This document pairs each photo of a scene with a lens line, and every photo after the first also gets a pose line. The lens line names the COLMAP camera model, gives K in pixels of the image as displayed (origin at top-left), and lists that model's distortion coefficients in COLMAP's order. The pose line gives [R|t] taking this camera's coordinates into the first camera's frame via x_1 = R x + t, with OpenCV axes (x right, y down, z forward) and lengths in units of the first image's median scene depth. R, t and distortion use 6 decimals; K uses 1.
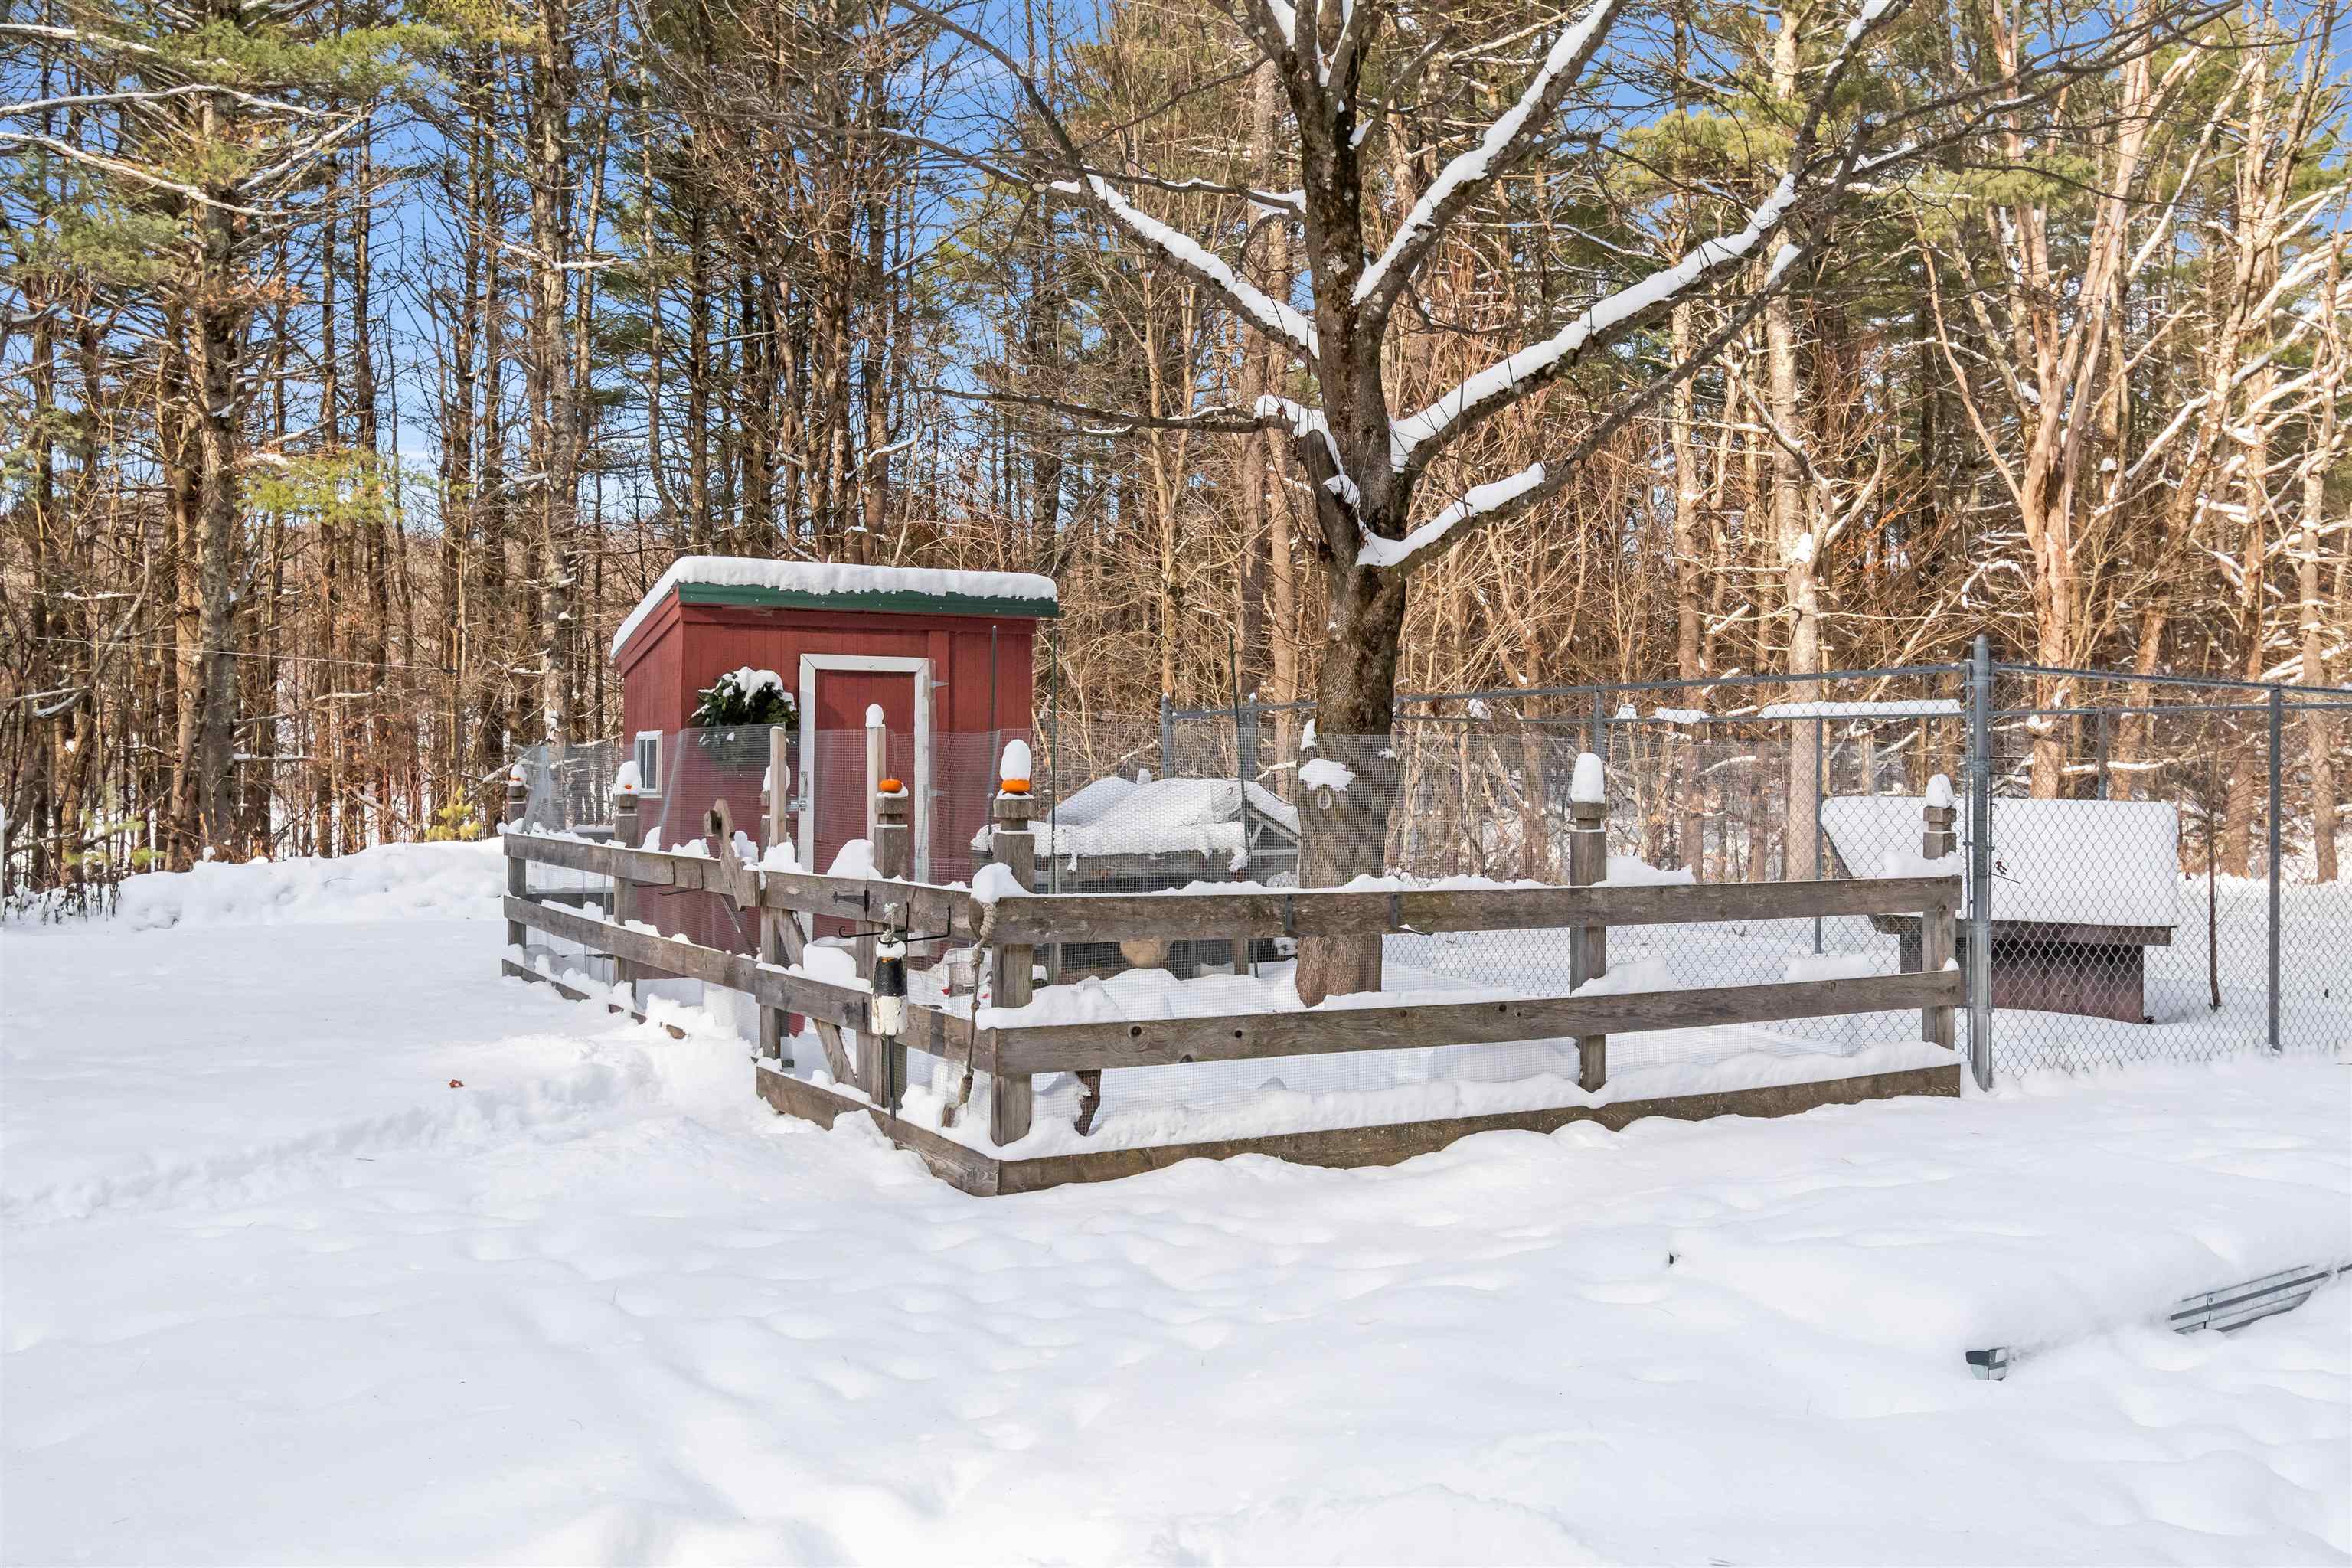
lens RADIAL K [[1894.2, 0, 1181.9], [0, 1894.2, 730.8], [0, 0, 1]] dist [0.001146, -0.000957]
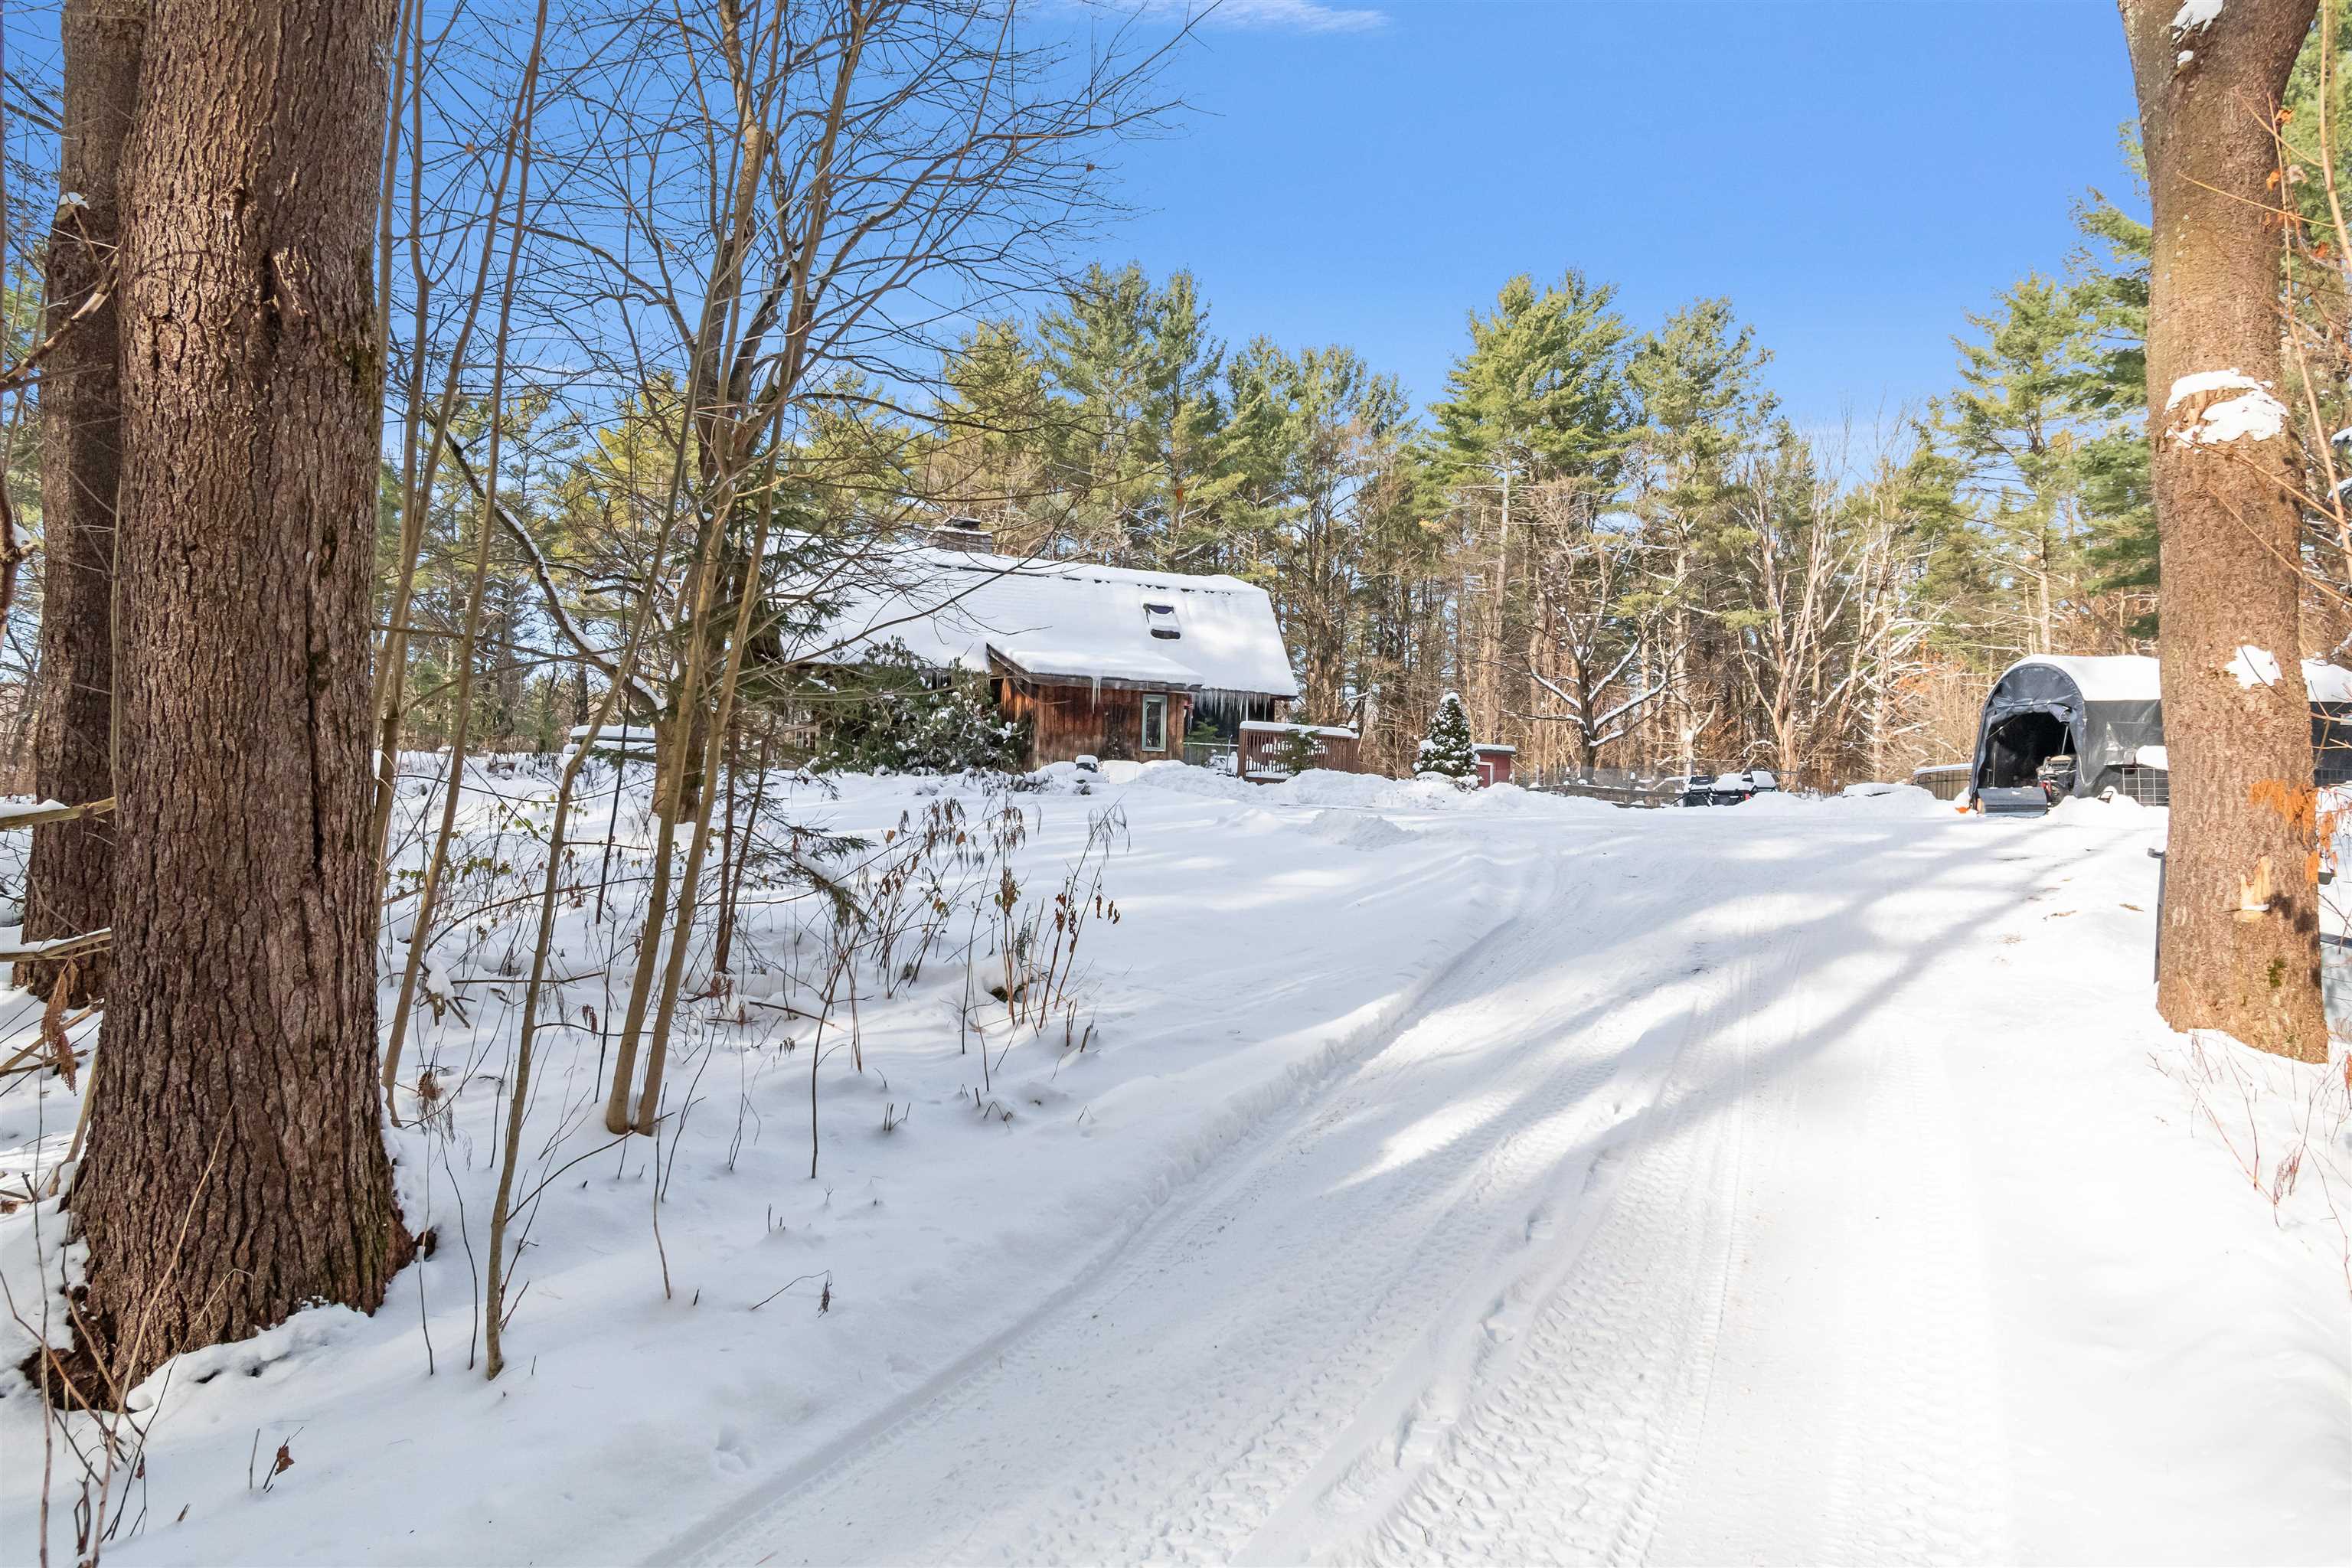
lens RADIAL K [[1396.3, 0, 1180.6], [0, 1396.3, 803.4], [0, 0, 1]] dist [0.001187, -0.000953]
pose [[0.997926, 0.013247, -0.062990, -0.851589], [-0.015222, 0.999404, -0.030983, 0.231779], [0.062542, 0.031878, 0.997533, -3.221185]]
